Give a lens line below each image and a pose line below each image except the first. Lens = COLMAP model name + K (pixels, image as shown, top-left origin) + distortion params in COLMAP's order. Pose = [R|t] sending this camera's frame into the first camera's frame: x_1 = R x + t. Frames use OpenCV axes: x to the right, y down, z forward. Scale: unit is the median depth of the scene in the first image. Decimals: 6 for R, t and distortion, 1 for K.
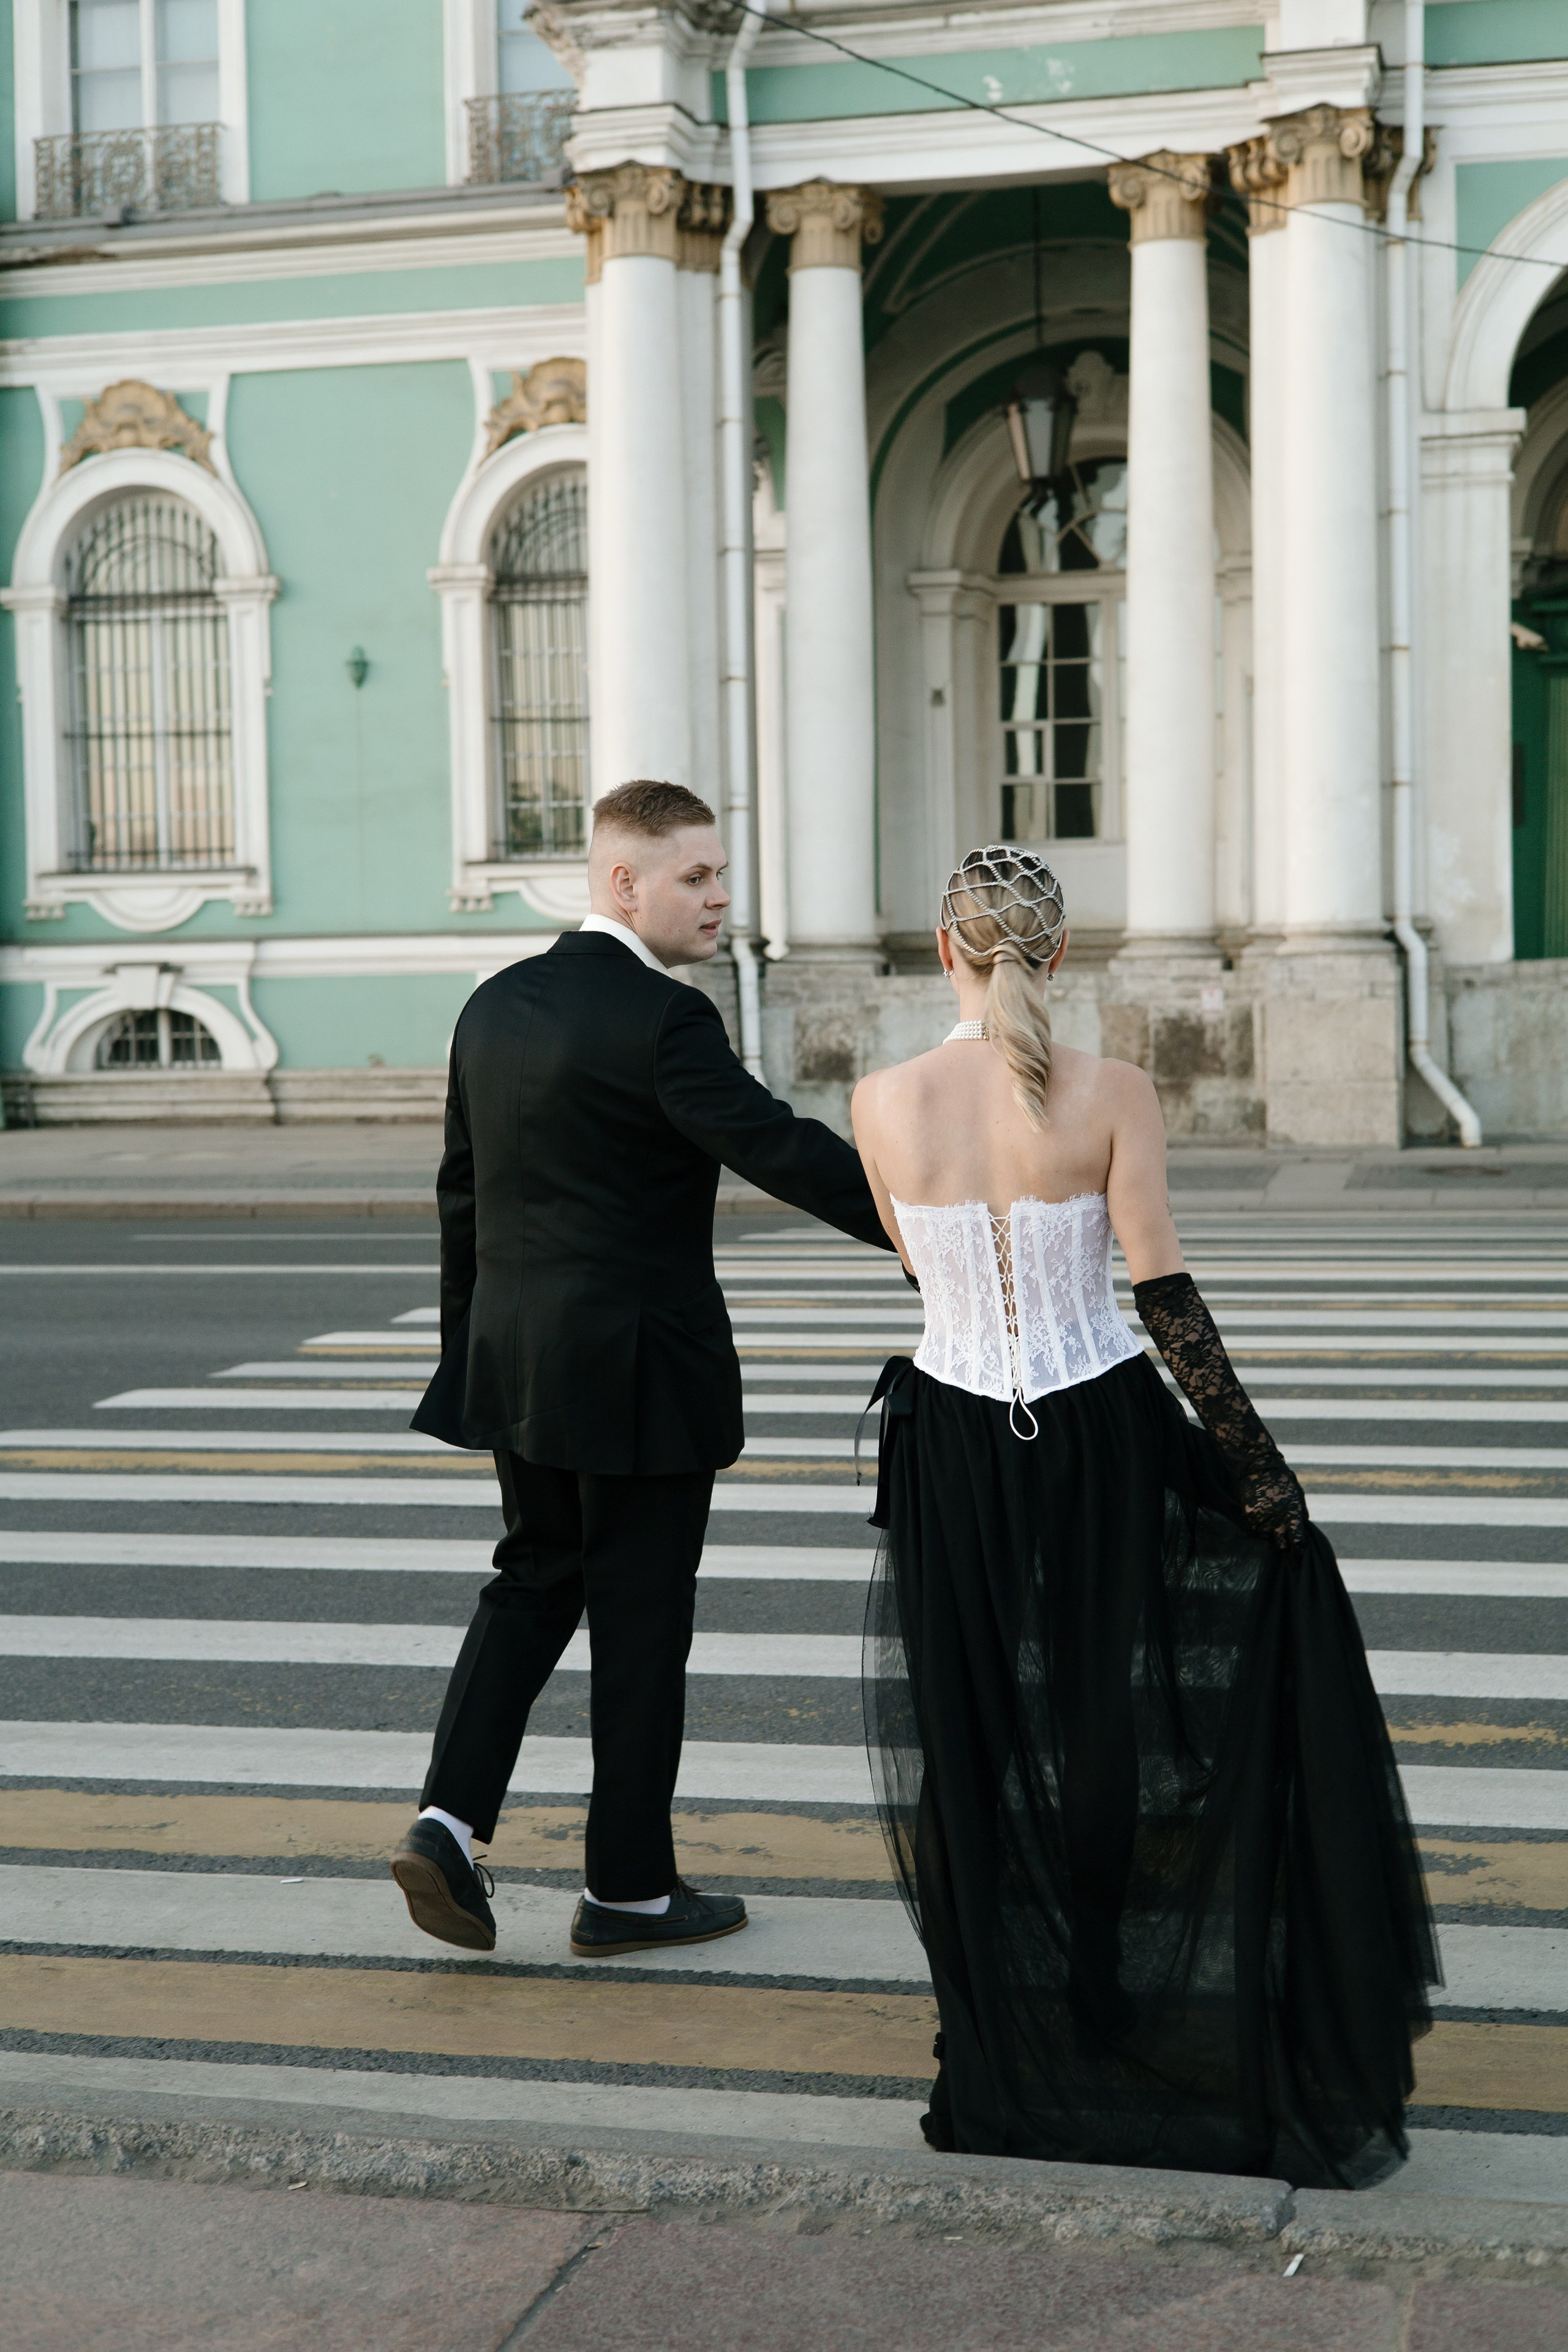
lens RADIAL K [[3694.8, 0, 835.4], [0, 3694.8, 1164.5], [0, 0, 1]] dist [0.076036, -0.404504]
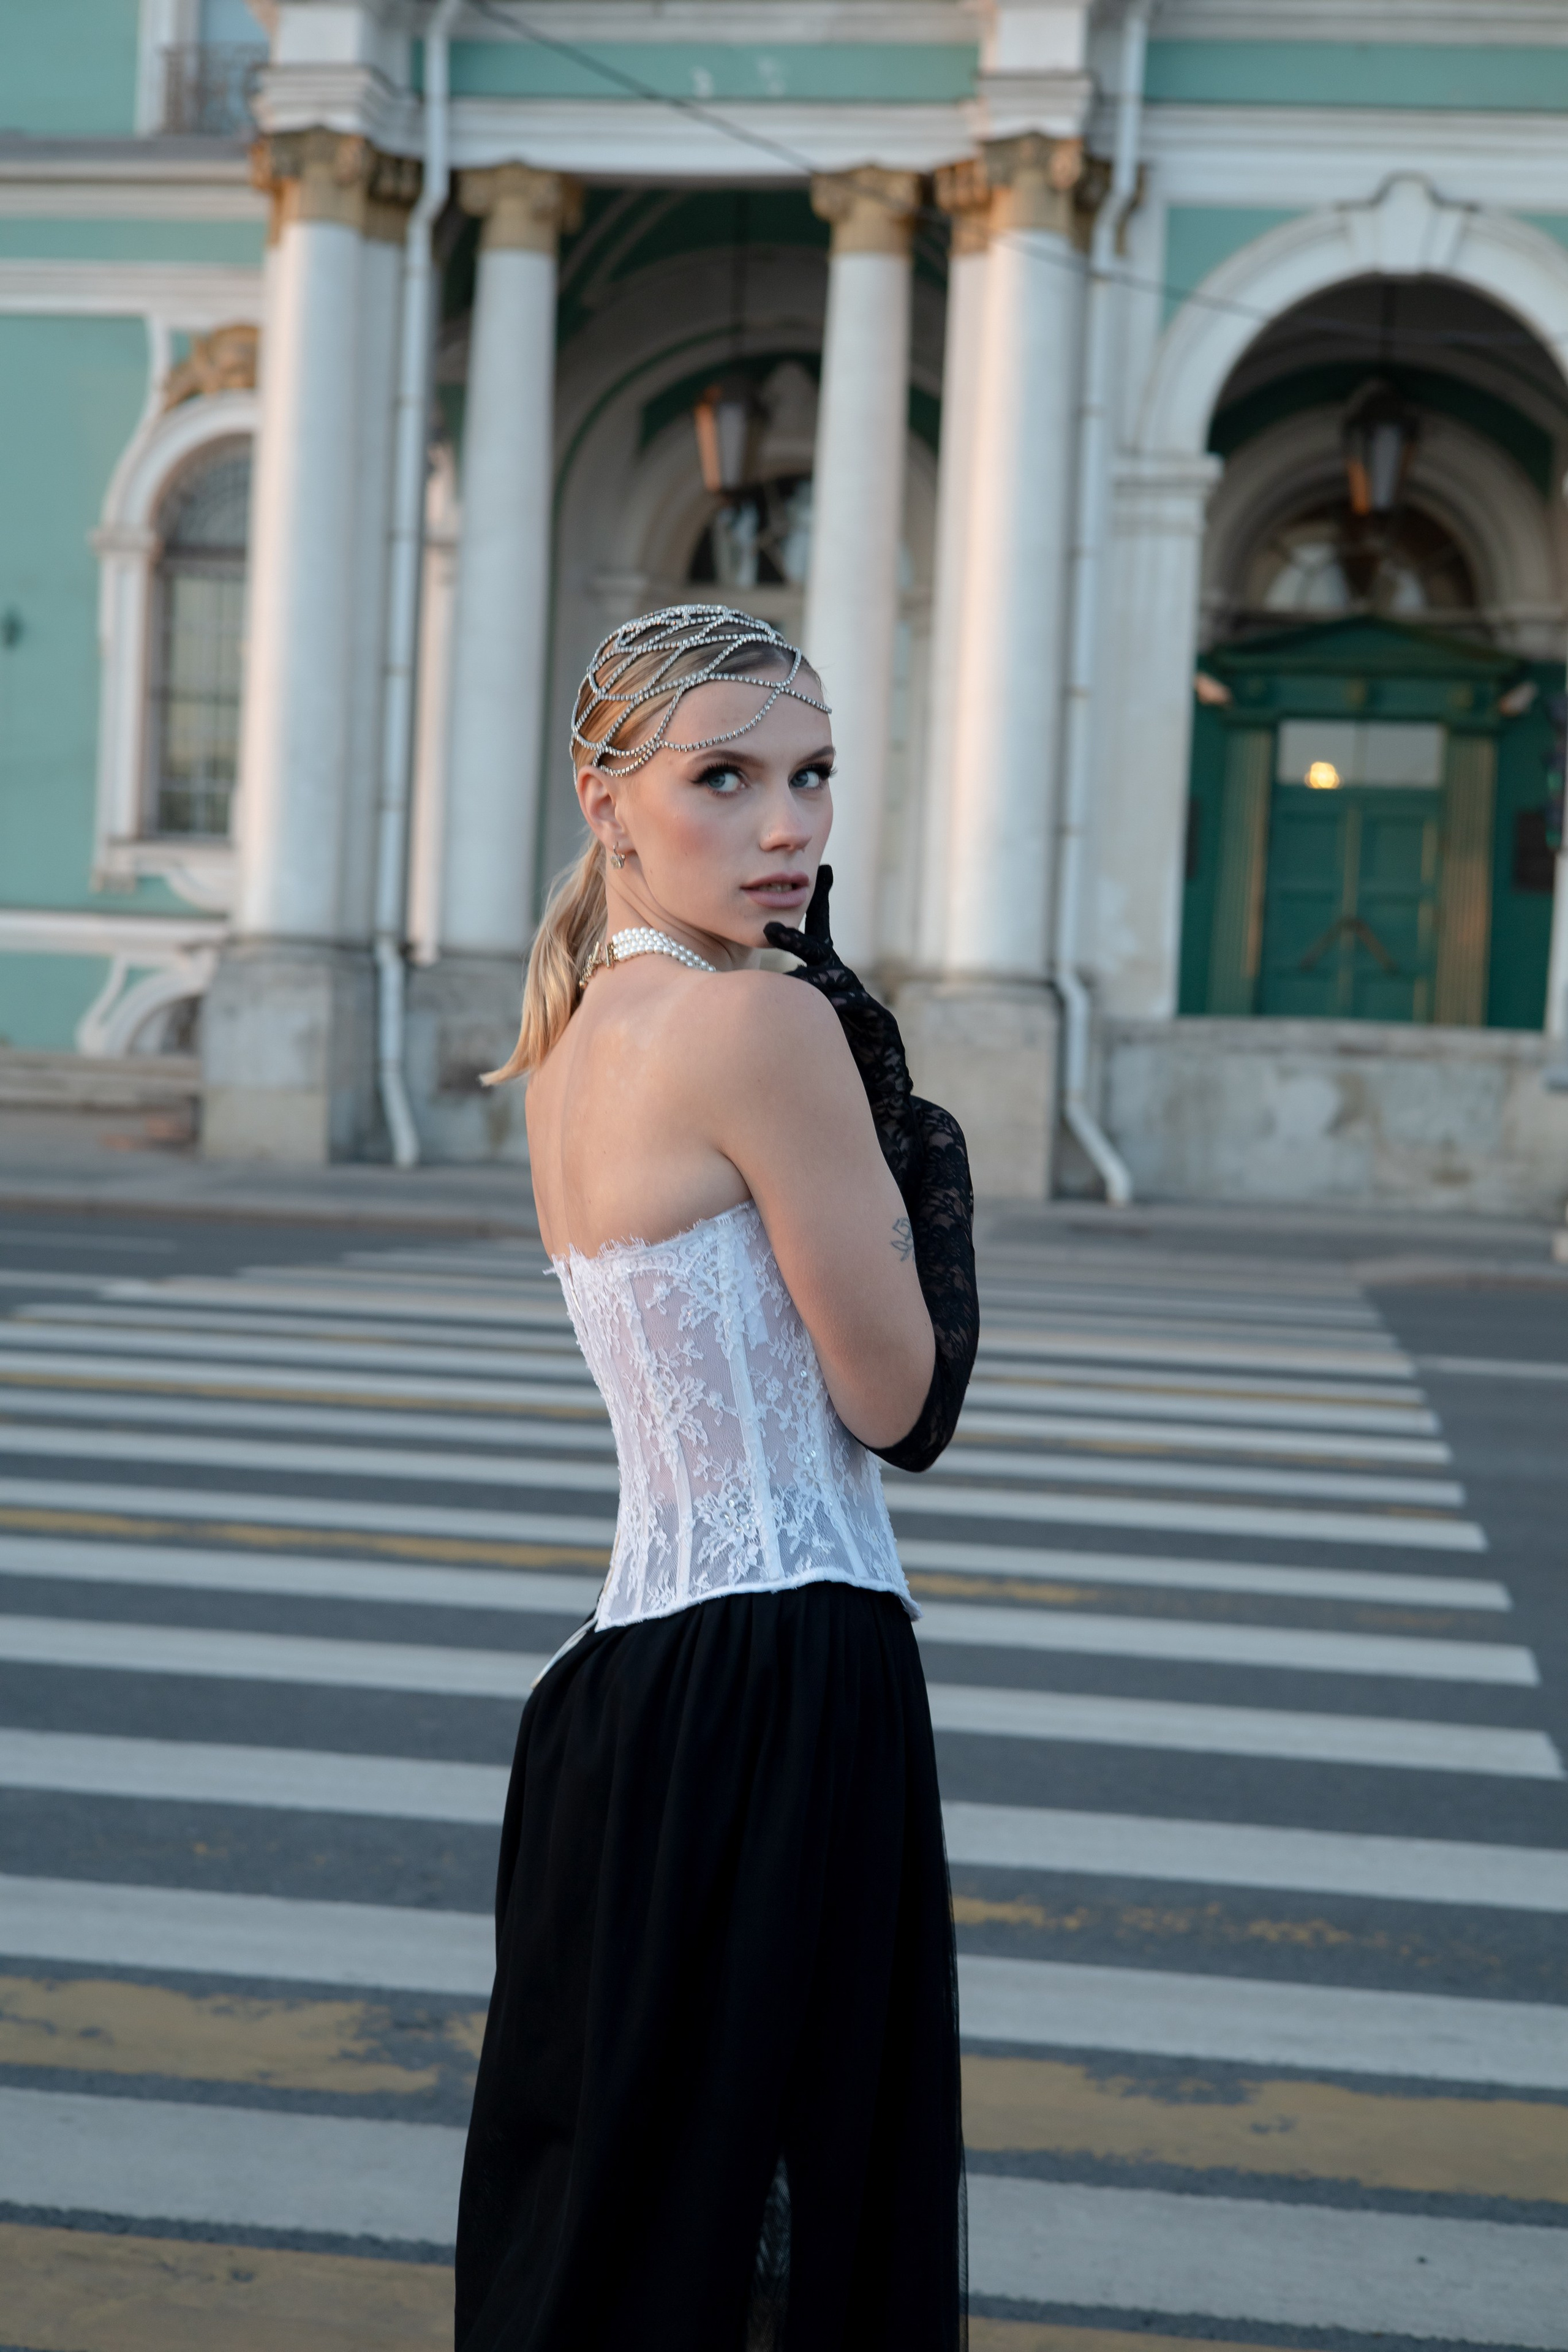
lens RADIAL K [[3720.7, 0, 940.7], [0, 3720.7, 1211.5], [0, 0, 1]] dist [0.008275, -0.140908]
pose [[0.991755, 0.060818, 0.112799, 0.012030], [-0.061728, 0.998082, 0.004587, -0.004024], [-0.112303, -0.011512, 0.993607, 0.022824]]
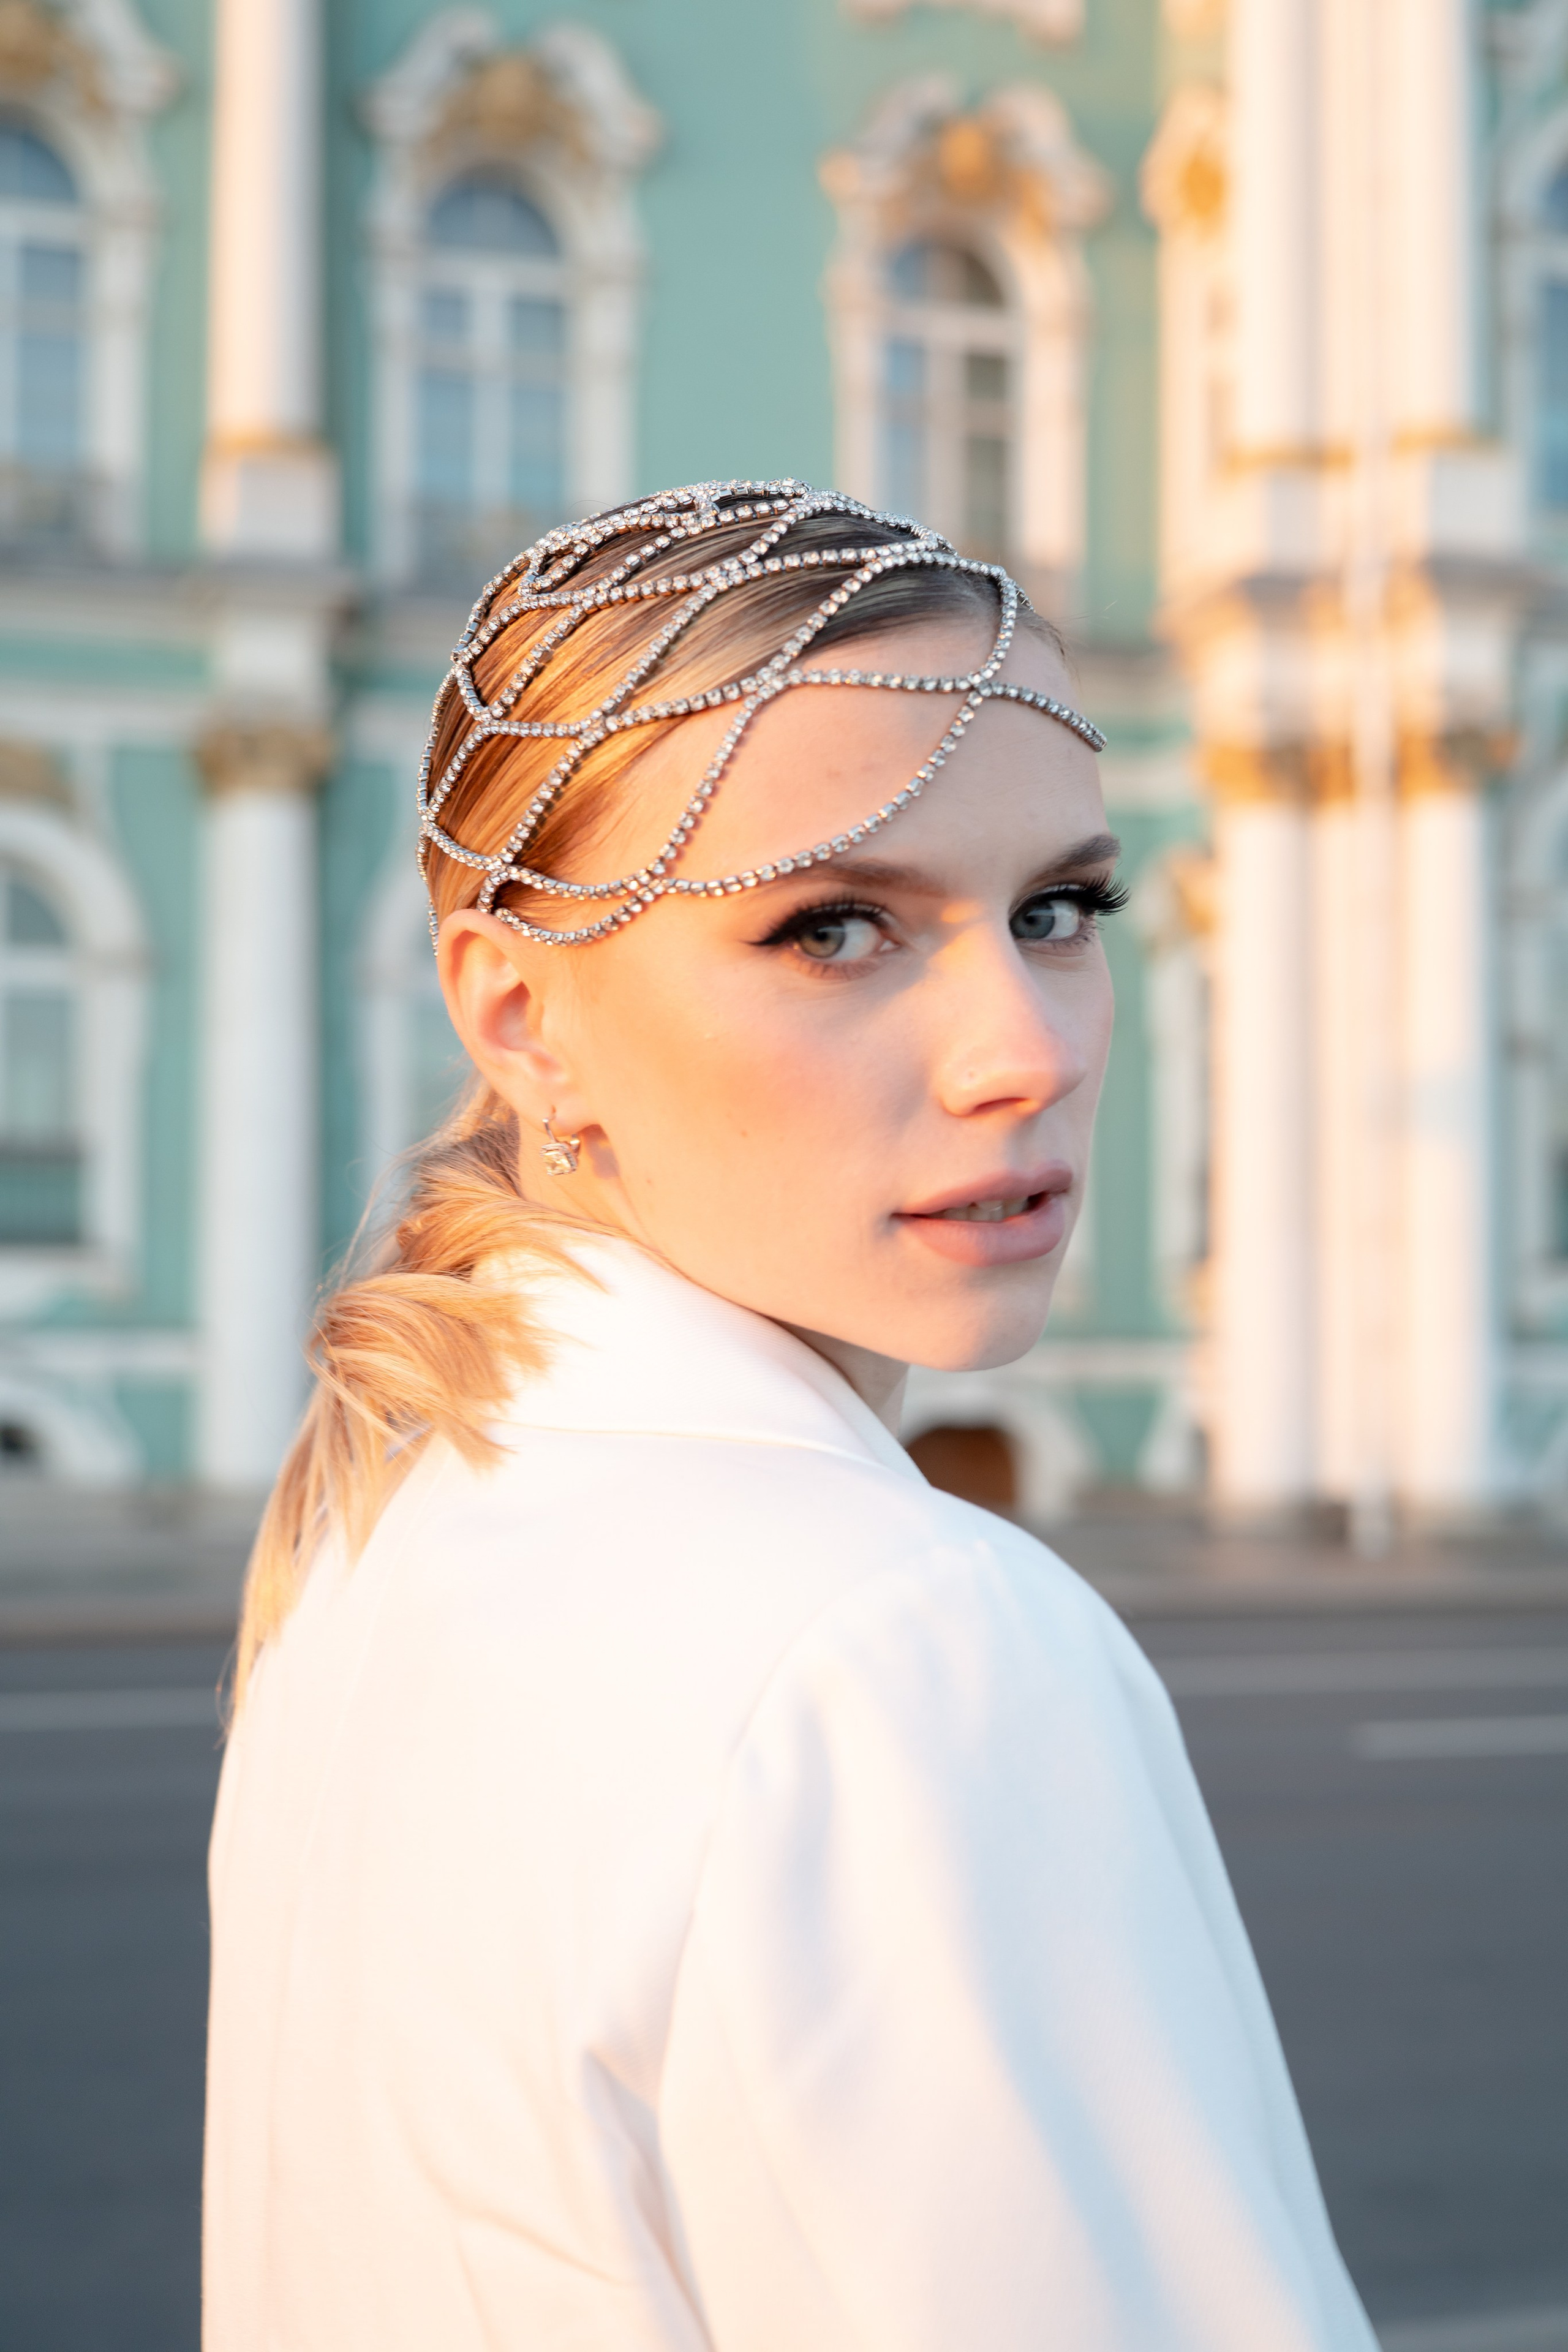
lens RADIAL K [[3676.3, 0, 859.3], [0, 3676.3, 1135.5], [0, 0, 1]] dist [0.067858, -0.370198]
pose [[0.992449, 0.011252, 0.122138, 0.019399], [-0.007198, 0.999410, -0.033581, -0.098280], [-0.122444, 0.032449, 0.991945, 0.822658]]
